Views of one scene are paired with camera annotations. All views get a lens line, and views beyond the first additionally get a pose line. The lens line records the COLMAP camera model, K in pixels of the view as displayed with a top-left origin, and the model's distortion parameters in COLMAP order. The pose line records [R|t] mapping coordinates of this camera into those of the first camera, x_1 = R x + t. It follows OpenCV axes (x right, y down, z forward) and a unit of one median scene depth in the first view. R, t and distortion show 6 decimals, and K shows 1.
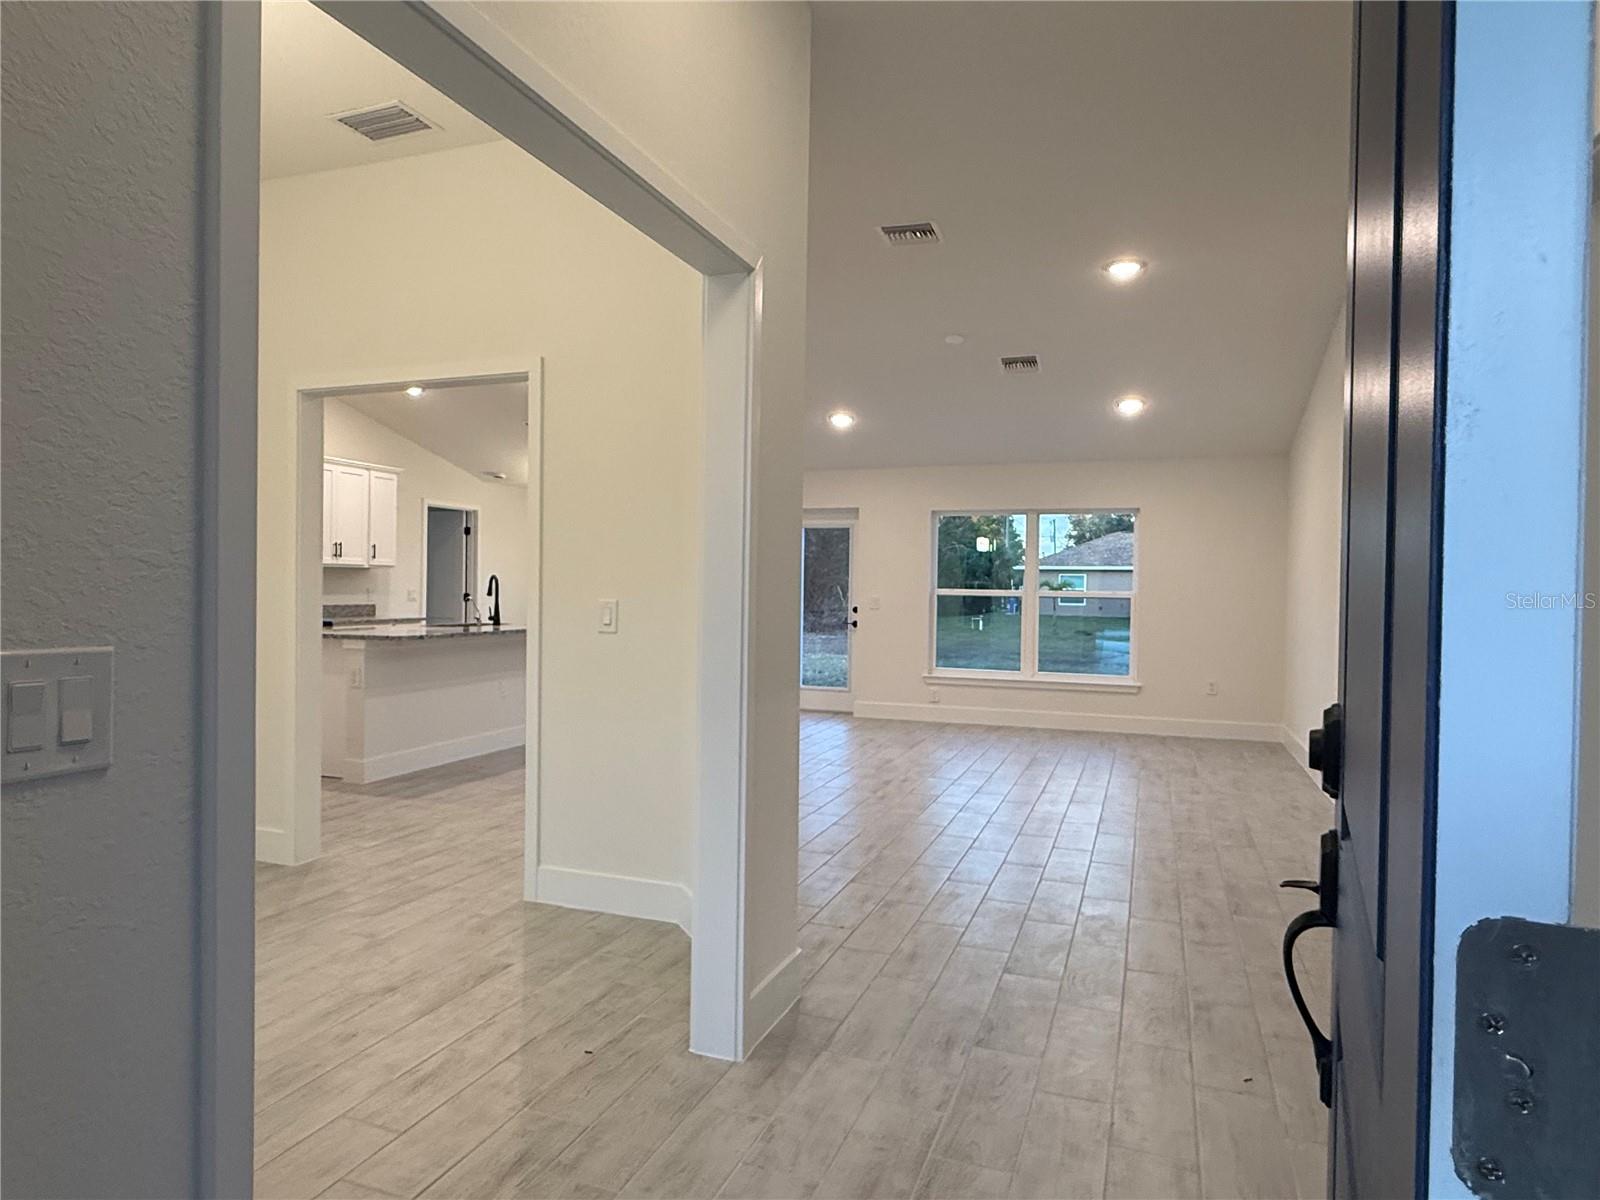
lens RADIAL K [[980.1, 0, 780.4], [0, 980.1, 597.1], [0, 0, 1]] dist [-0.001741, -0.002185]
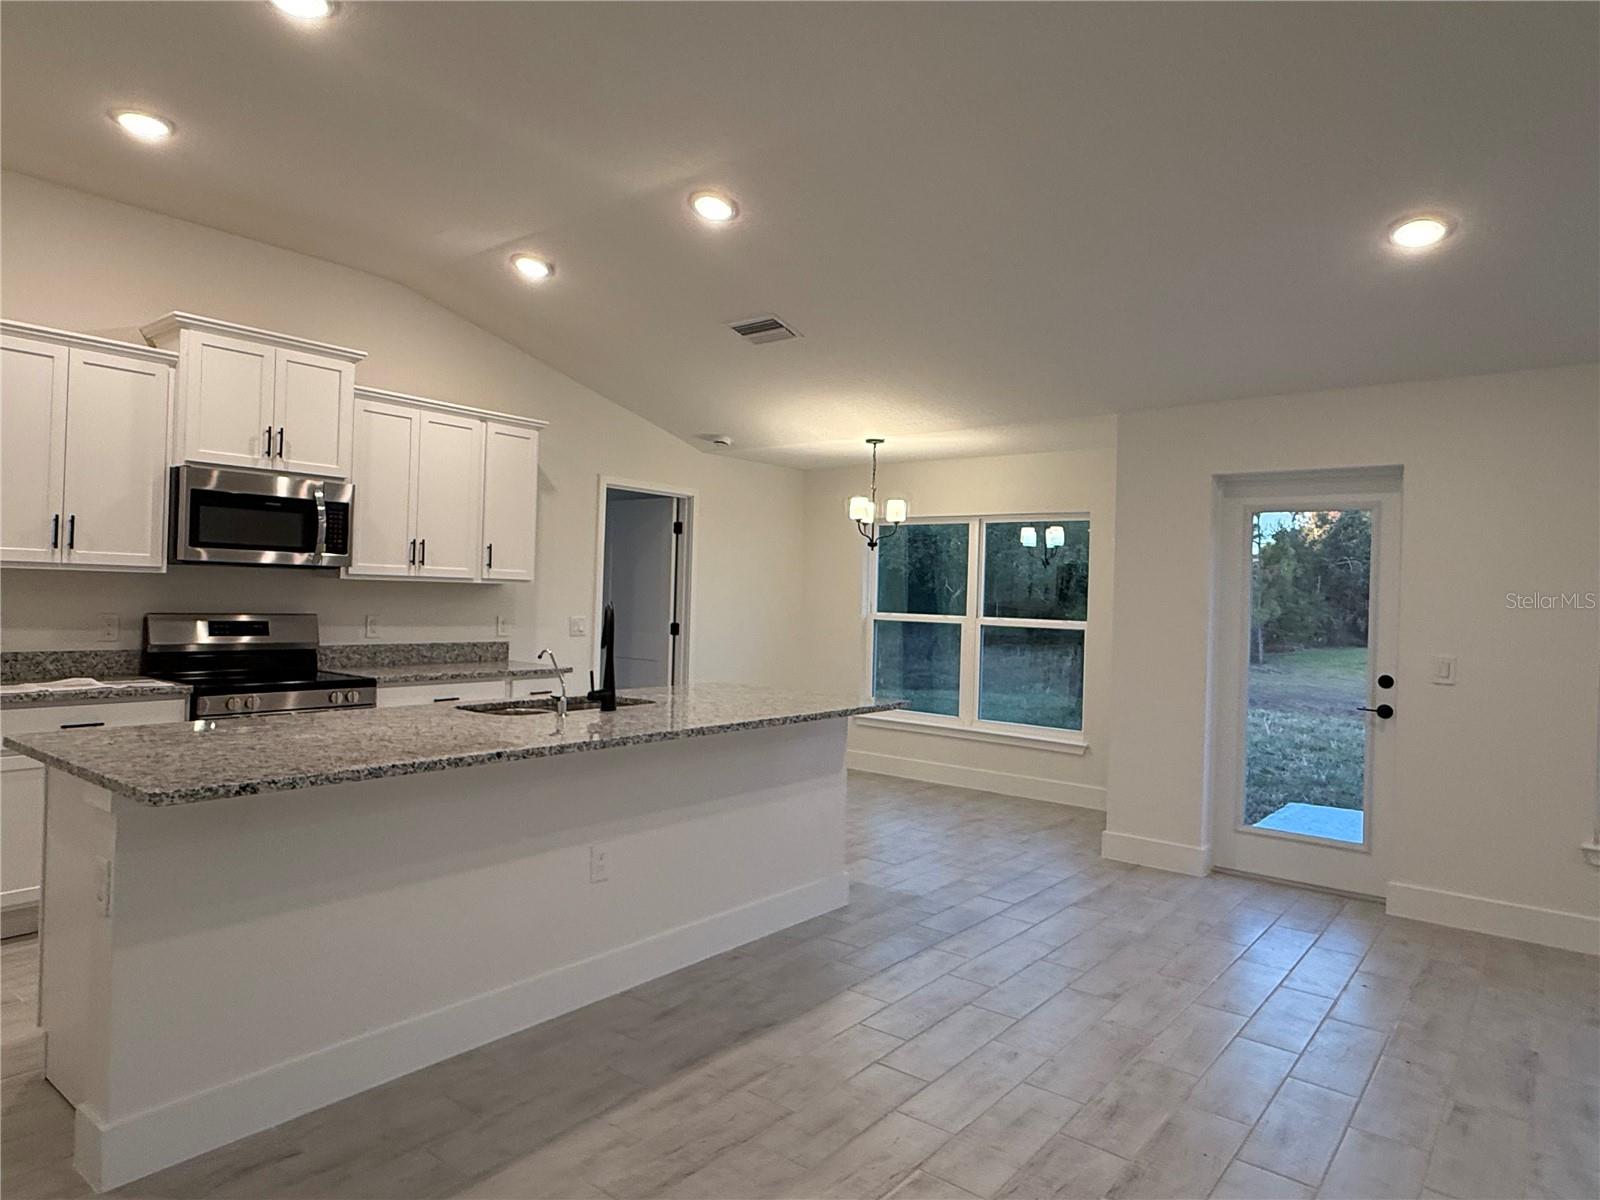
lens RADIAL K [[980.1, 0, 780.4], [0, 980.1, 597.1], [0, 0, 1]] dist [-0.001741, -0.002185]
pose [[0.945337, 0.014751, -0.325761, -0.083223], [-0.020460, 0.999691, -0.014106, -0.027149], [0.325453, 0.020000, 0.945347, 0.800356]]
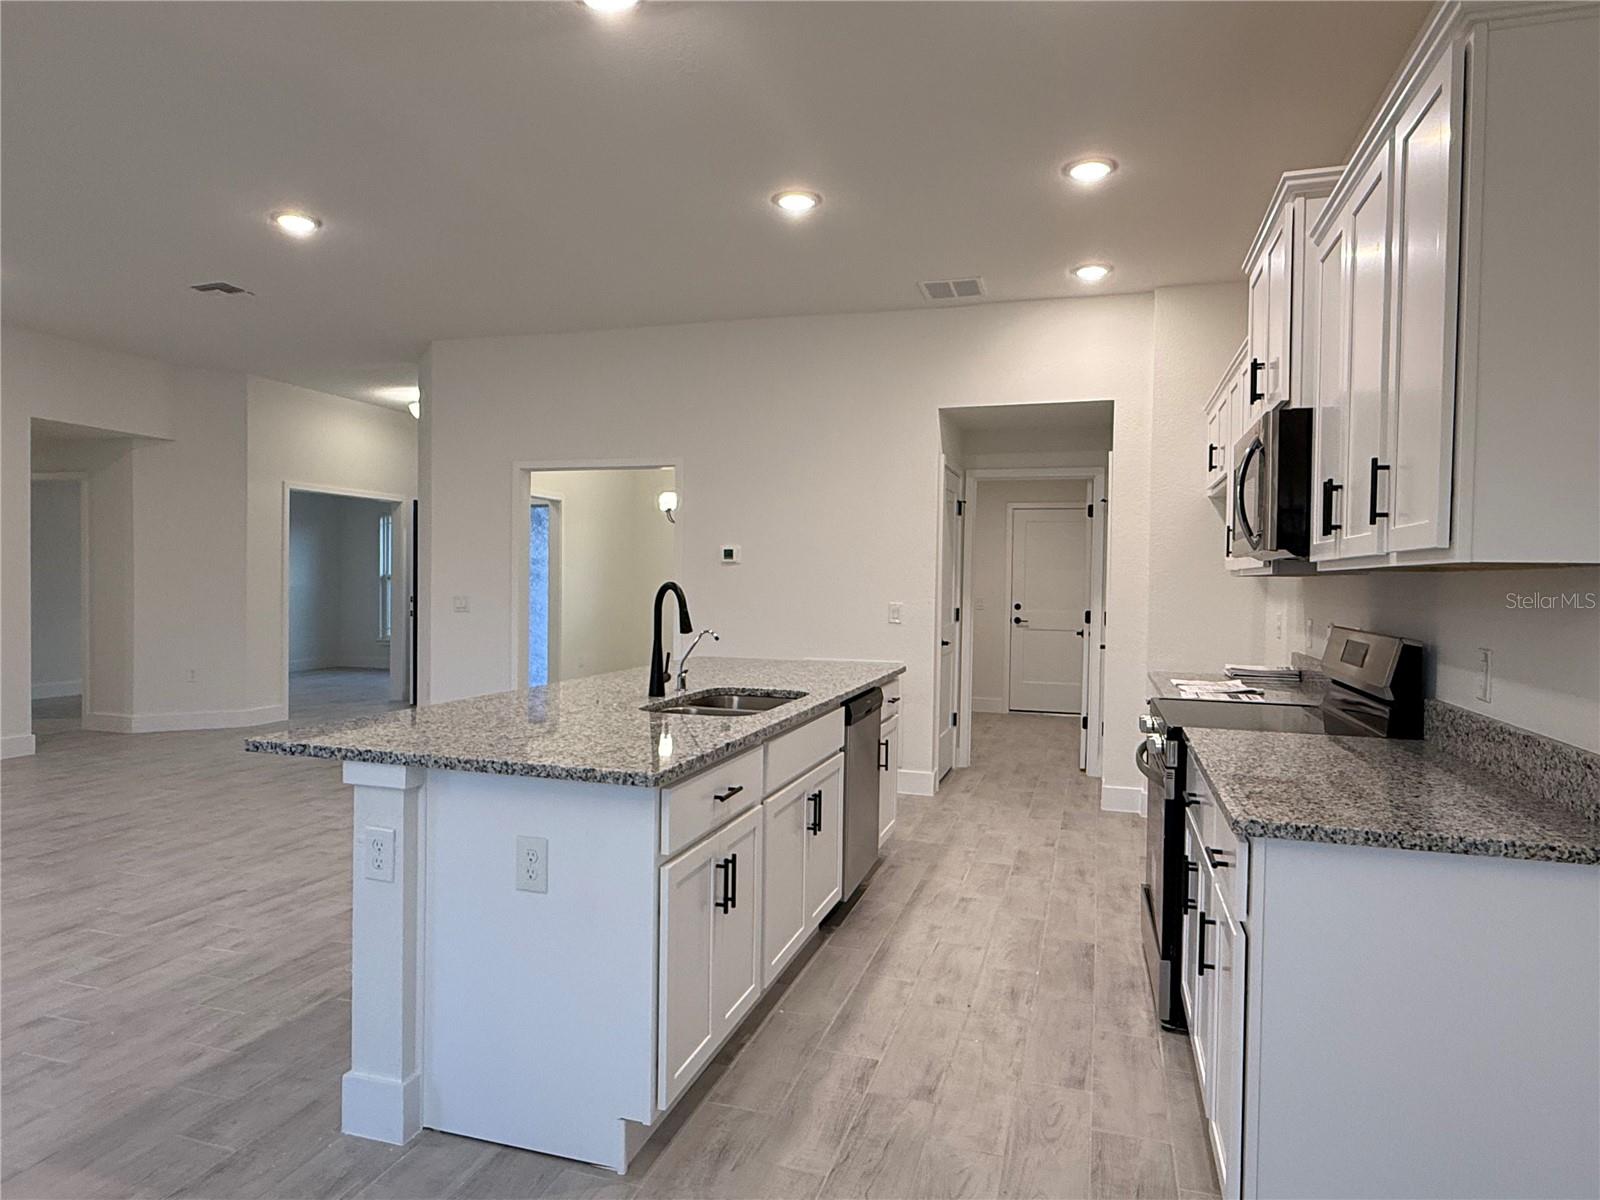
lens RADIAL K [[980.1, 0, 780.4], [0, 980.1, 597.1], [0, 0, 1]] dist [-0.001741, -0.002185]
pose [[-0.998610, -0.024880, -0.046473, -0.444045], [-0.026235, 0.999242, 0.028760, -0.040676], [0.045722, 0.029940, -0.998505, 1.975599]]
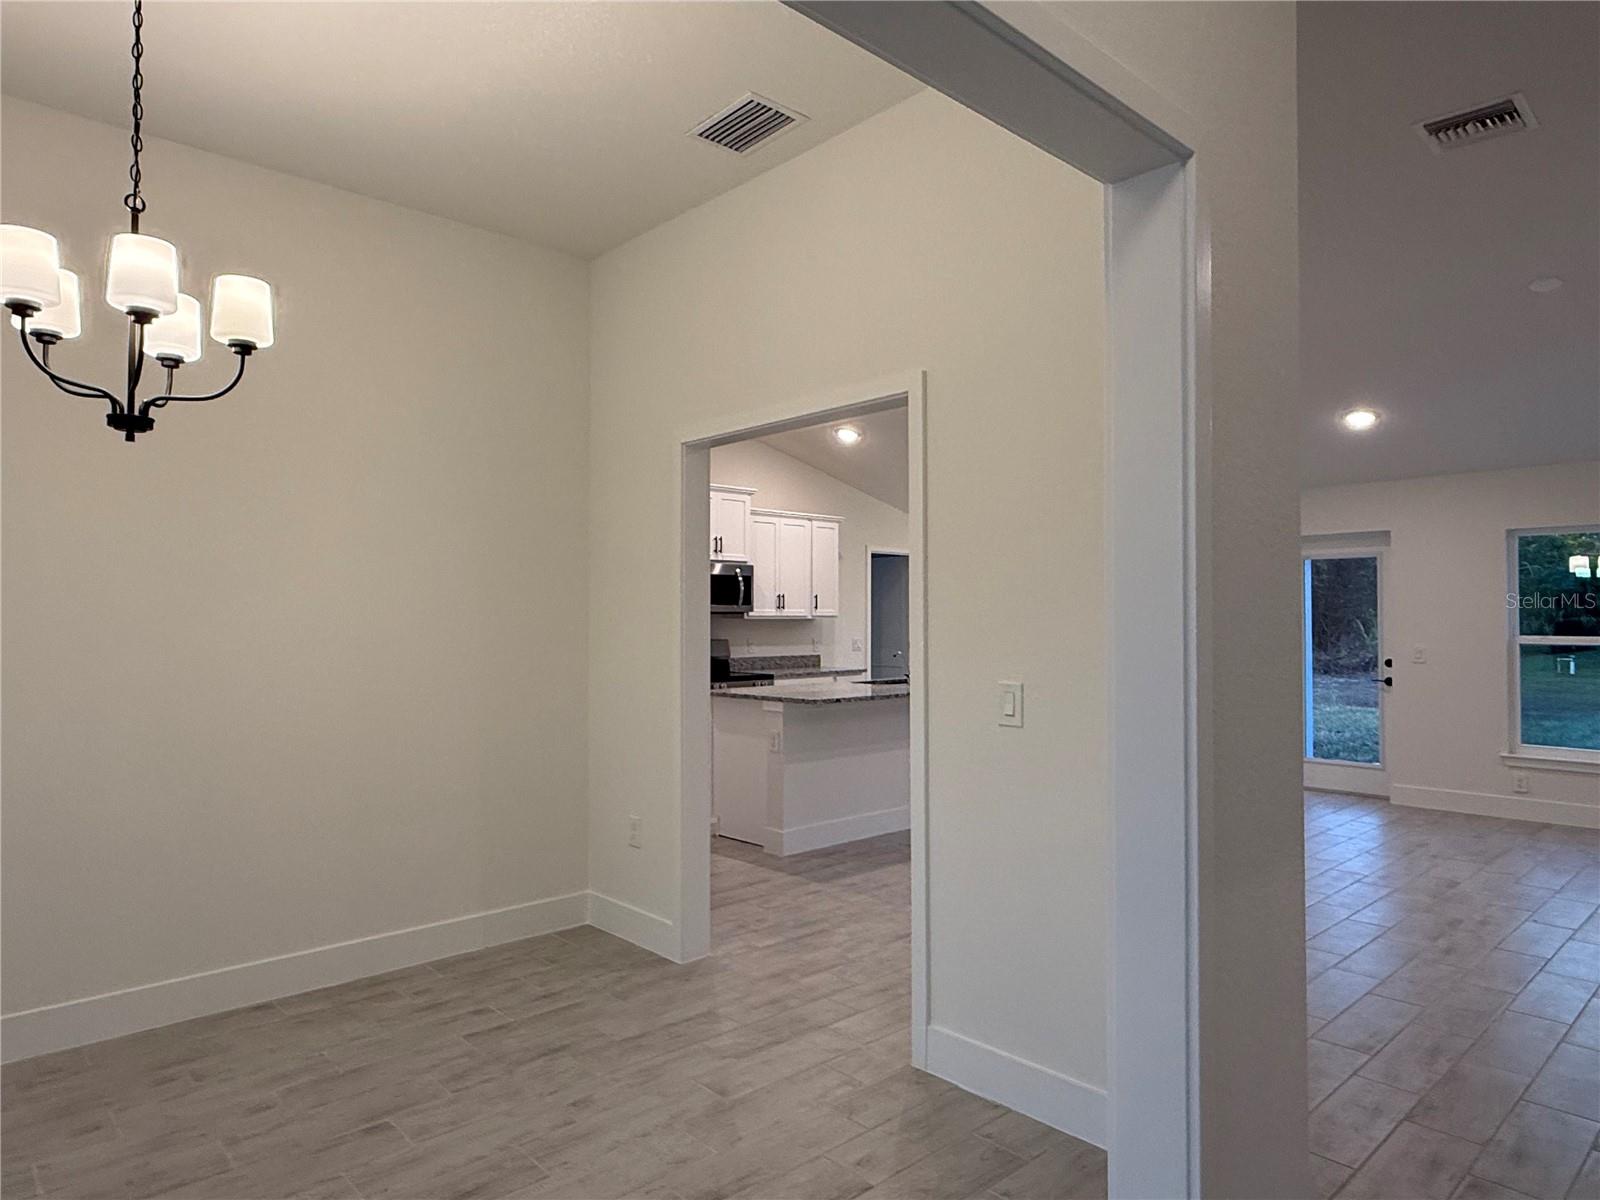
lens RADIAL K [[980.1, 0, 780.4], [0, 980.1, 597.1], [0, 0, 1]] dist [-0.001741, -0.002185]
pose [[0.889556, -0.024292, -0.456179, 0.006285], [0.007690, 0.999240, -0.038215, -0.022852], [0.456760, 0.030486, 0.889067, 0.170655]]
